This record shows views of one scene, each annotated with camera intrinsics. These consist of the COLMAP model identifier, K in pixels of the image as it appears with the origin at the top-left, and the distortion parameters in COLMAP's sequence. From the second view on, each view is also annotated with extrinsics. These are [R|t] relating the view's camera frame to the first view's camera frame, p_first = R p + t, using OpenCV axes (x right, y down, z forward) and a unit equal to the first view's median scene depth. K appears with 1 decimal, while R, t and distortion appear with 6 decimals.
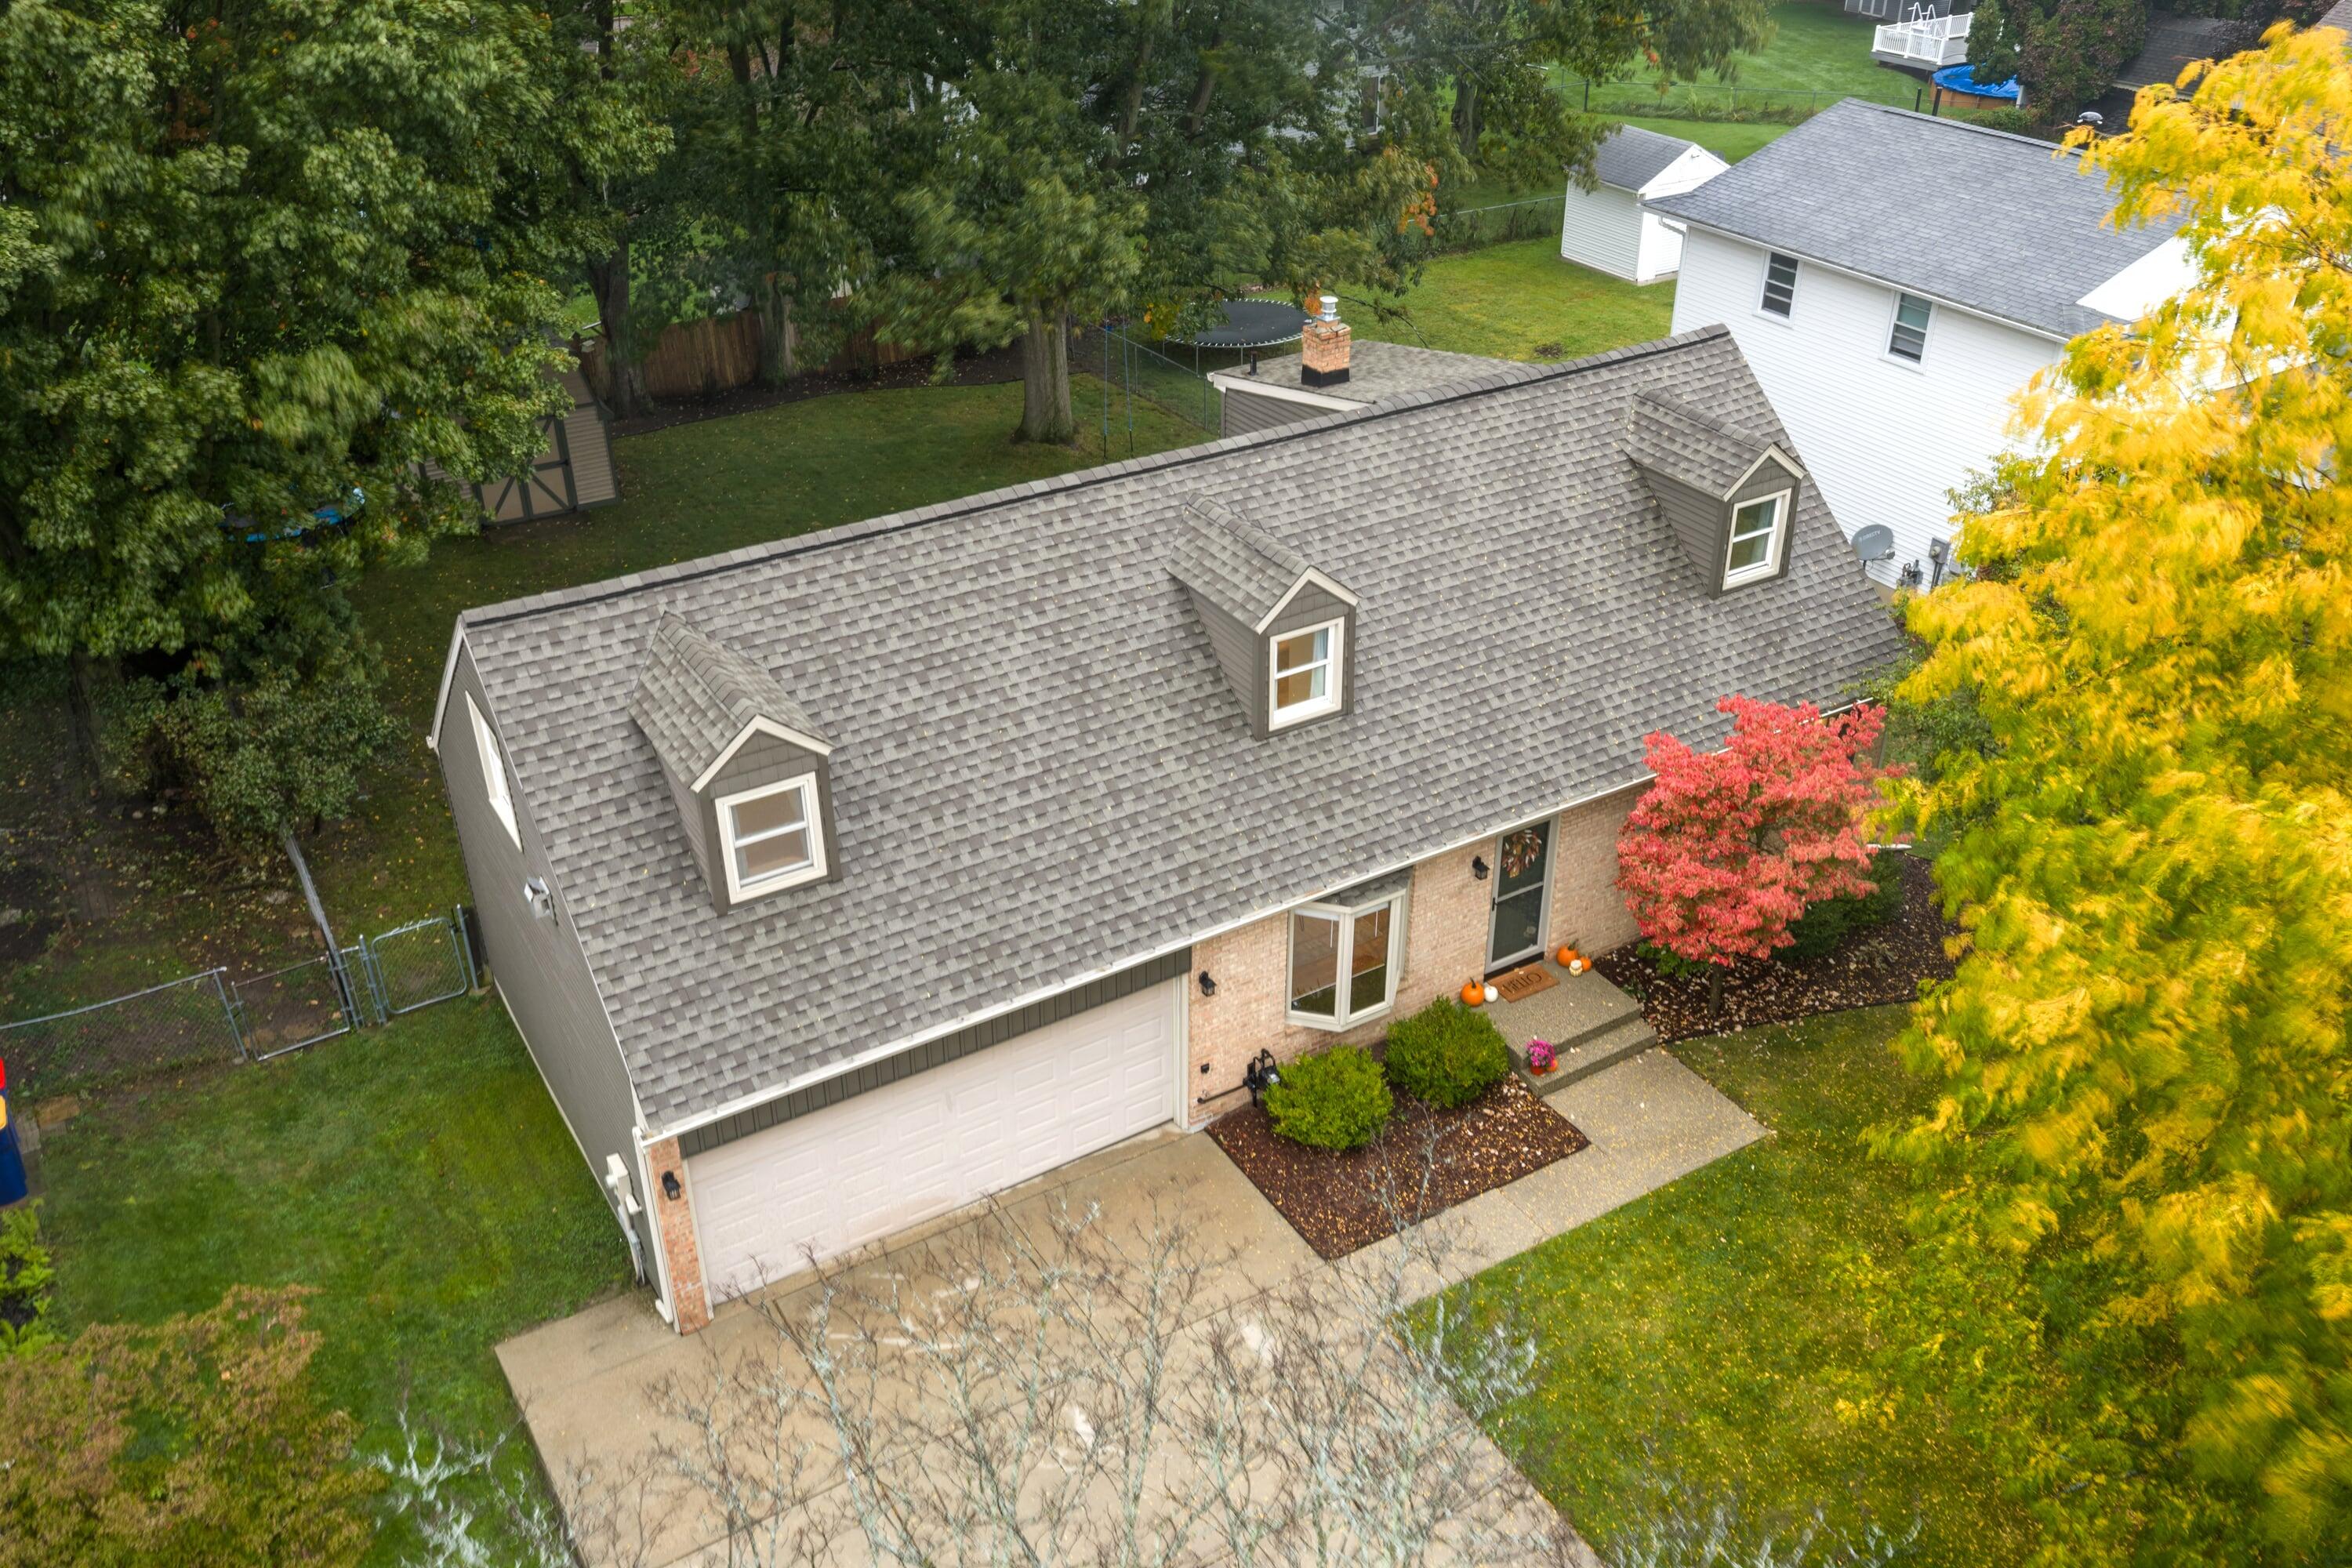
lens RADIAL K [[1860.2, 0, 1159.6], [0, 1860.2, 818.2], [0, 0, 1]] dist [0.064297, -0.139287]
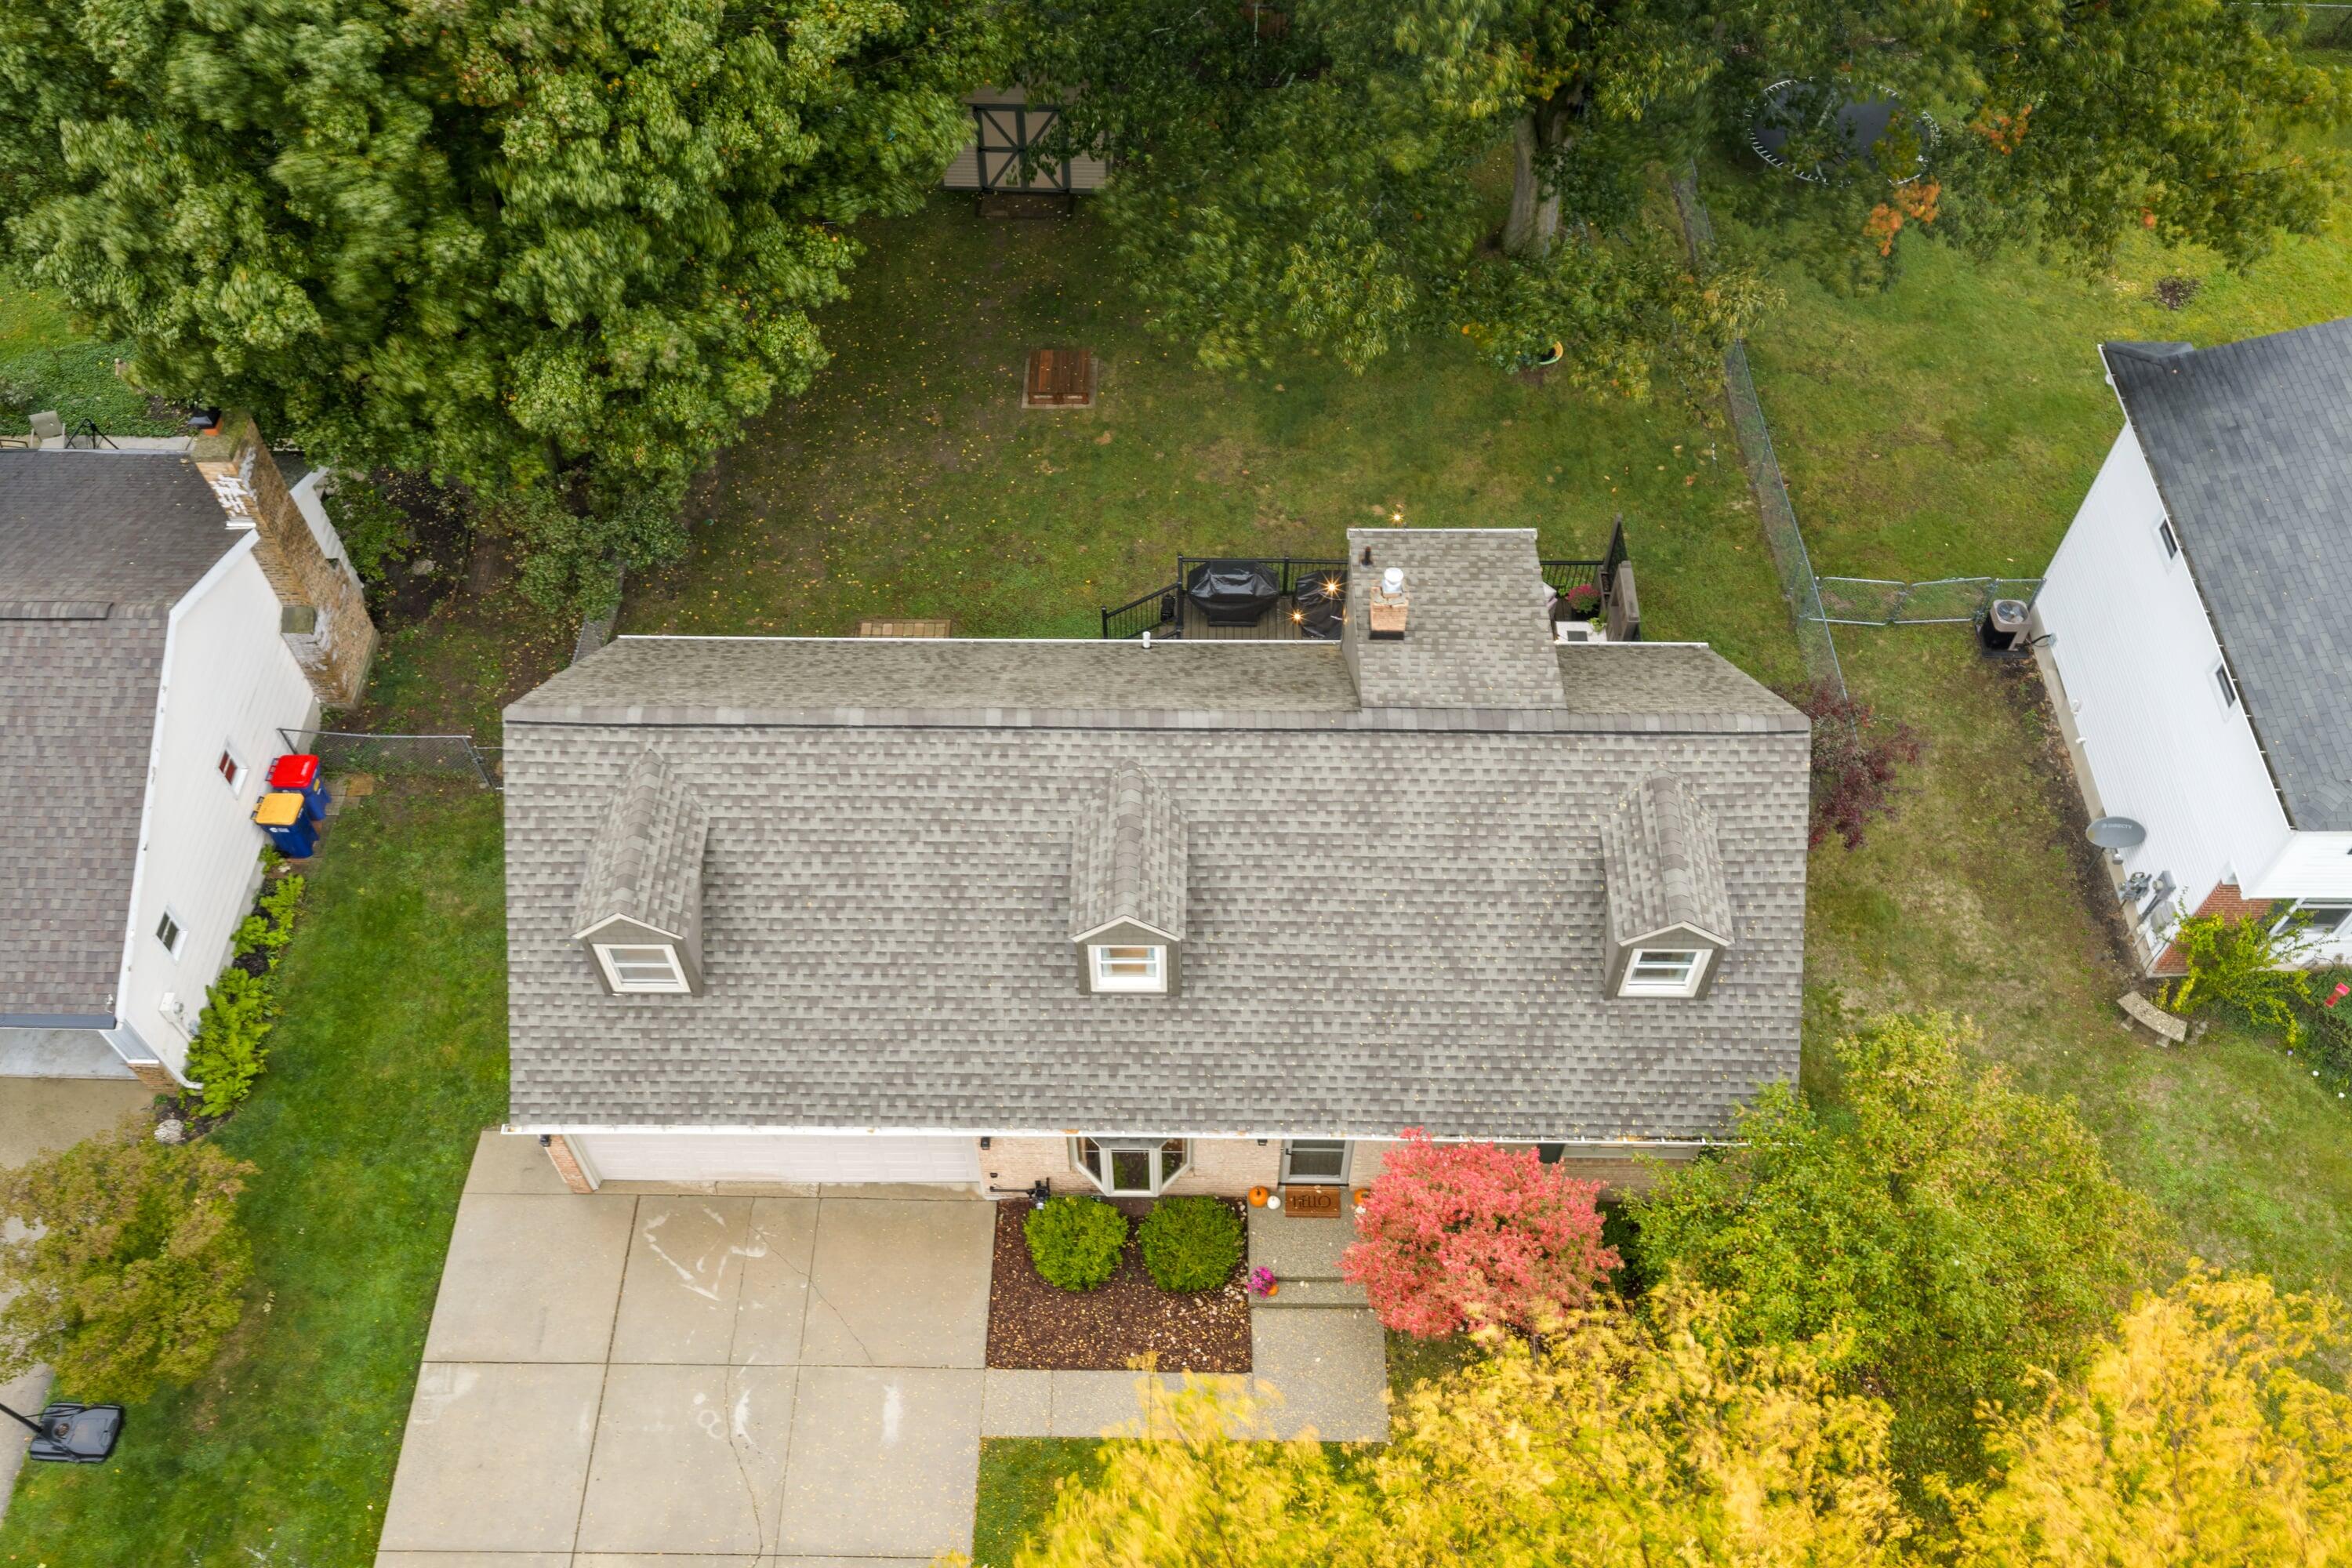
lens RADIAL K [[1860.2, 0, 1159.6], [0, 1860.2, 818.2], [0, 0, 1]] dist [0.064297, -0.139287]
pose [[0.854151, 0.430490, -0.291726, 0.402555], [-0.284213, 0.856239, 0.431367, -0.679044], [0.435486, -0.285541, 0.853708, 0.042652]]
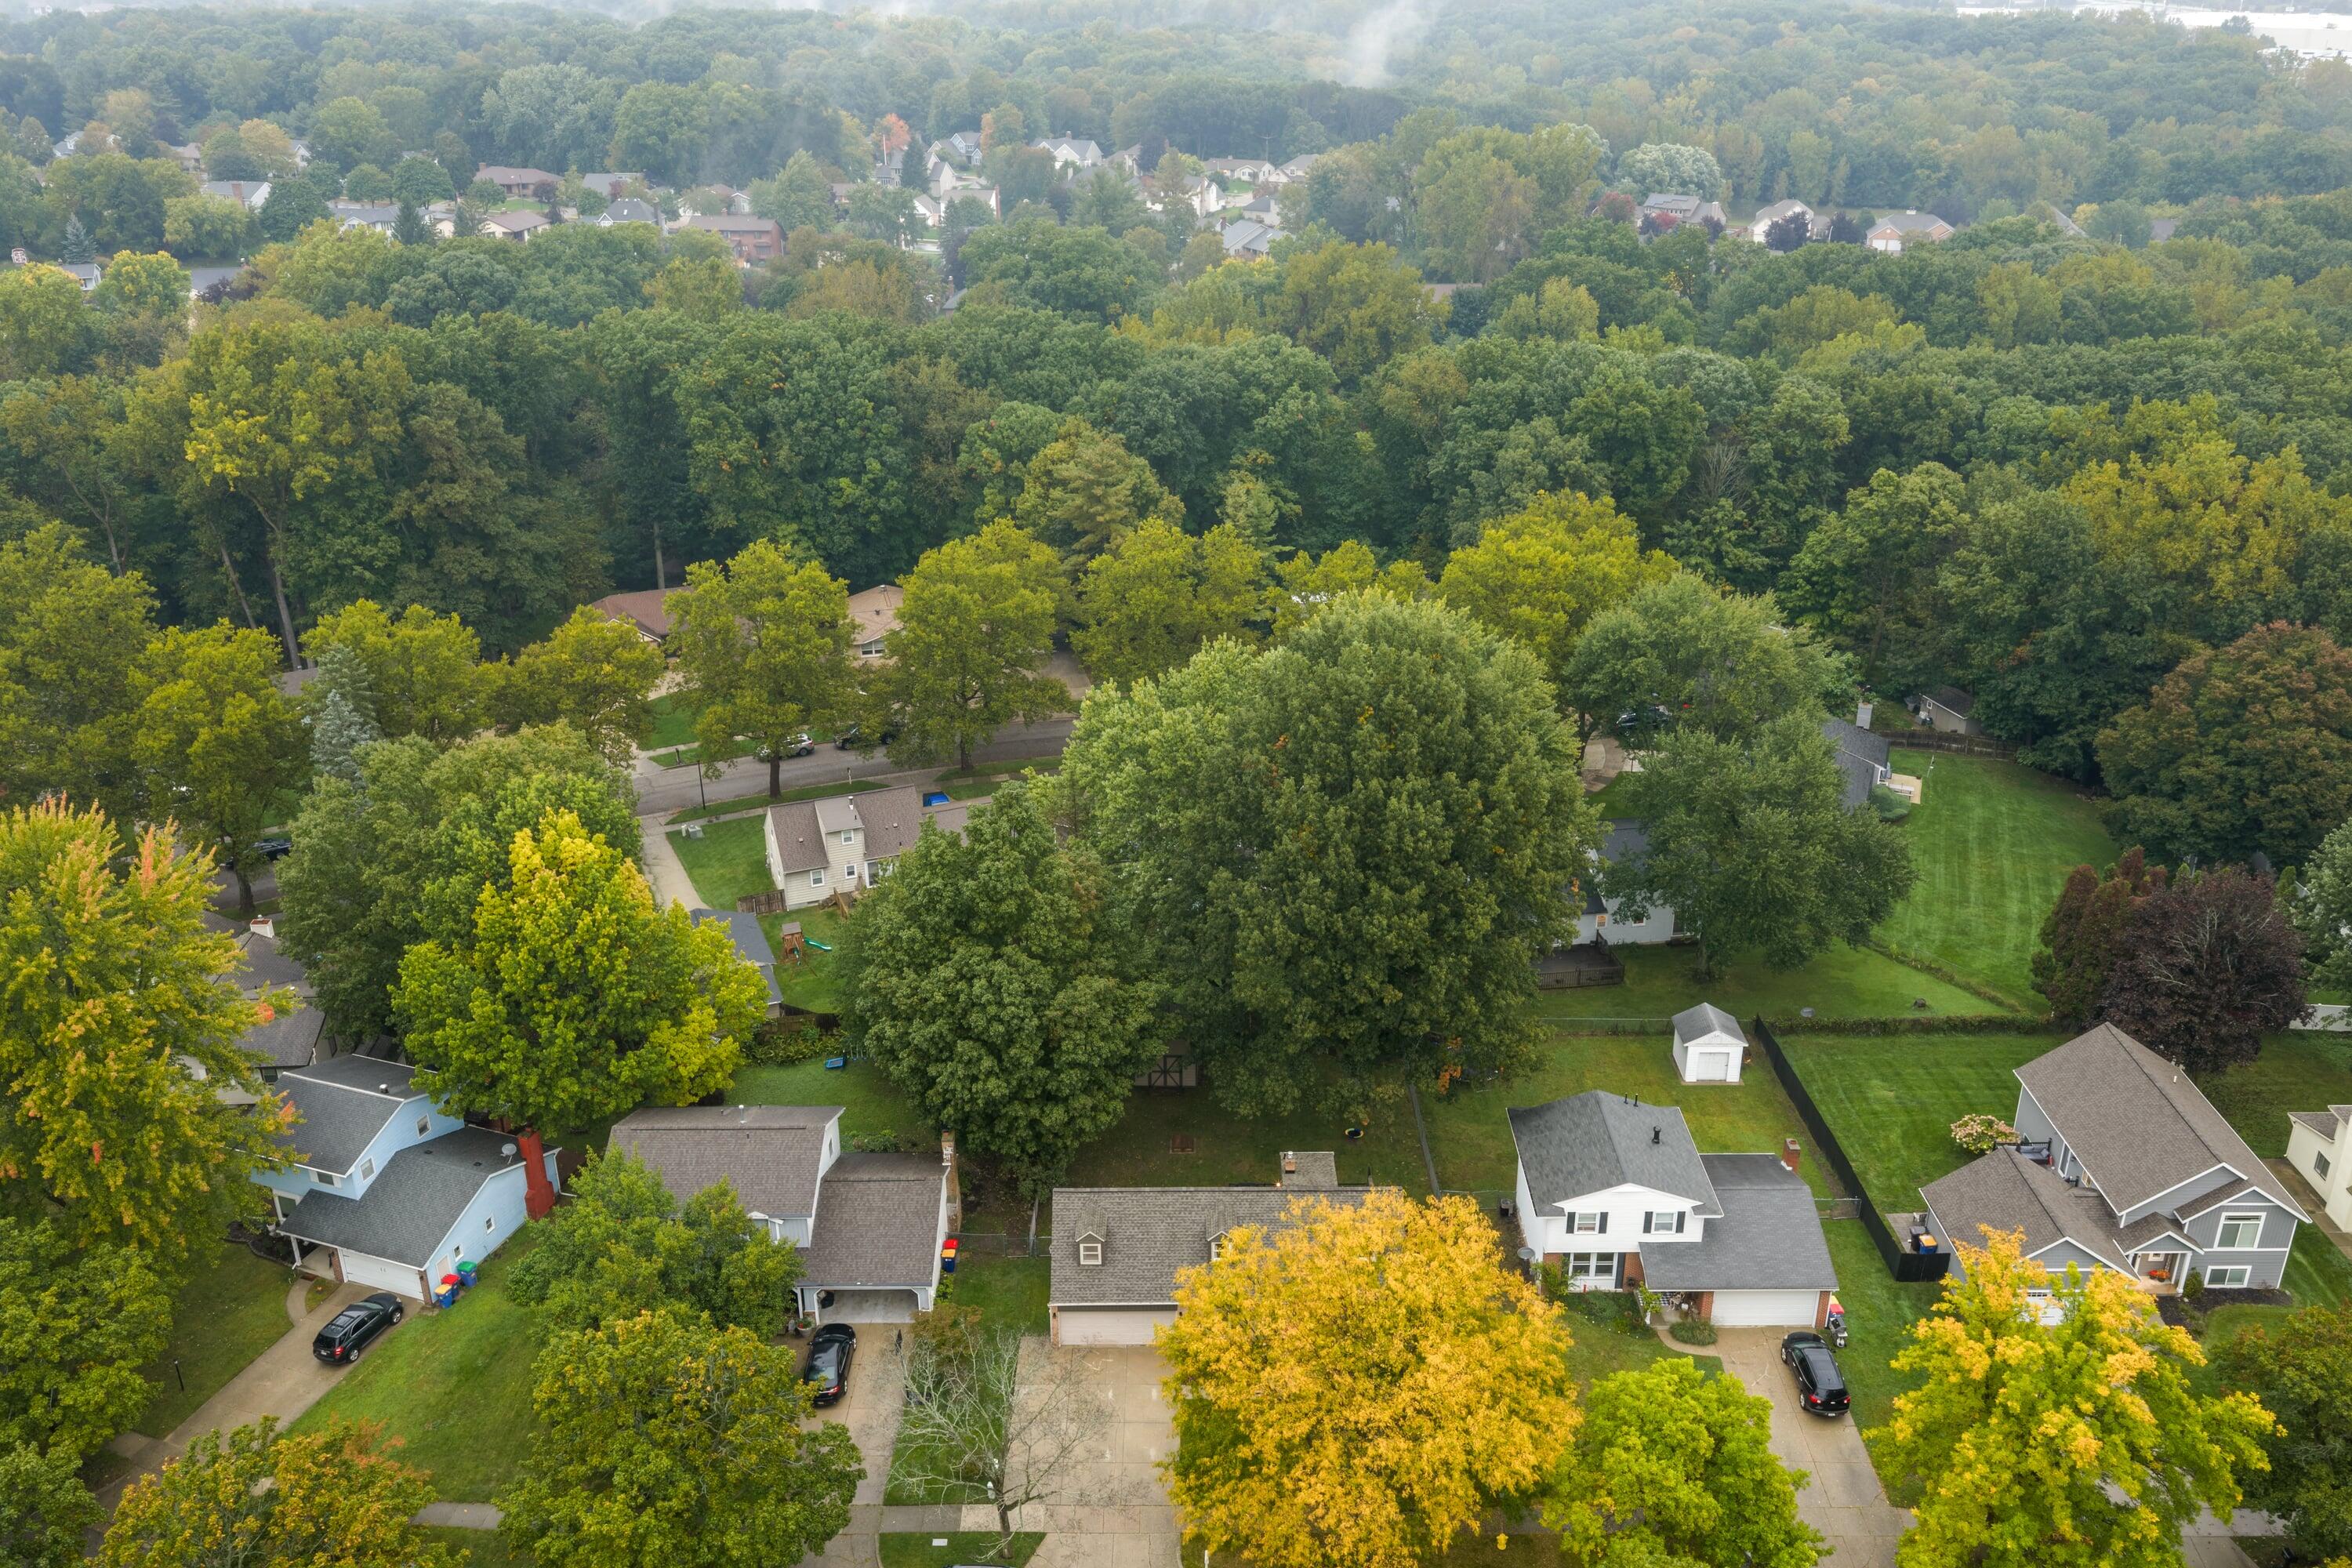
lens RADIAL K [[1860.2, 0, 1159.6], [0, 1860.2, 818.2], [0, 0, 1]] dist [0.064297, -0.139287]
pose [[0.849586, 0.212611, -0.482702, 1.857886], [-0.269694, 0.961587, -0.051138, -0.796880], [0.453287, 0.173628, 0.874291, -3.061467]]
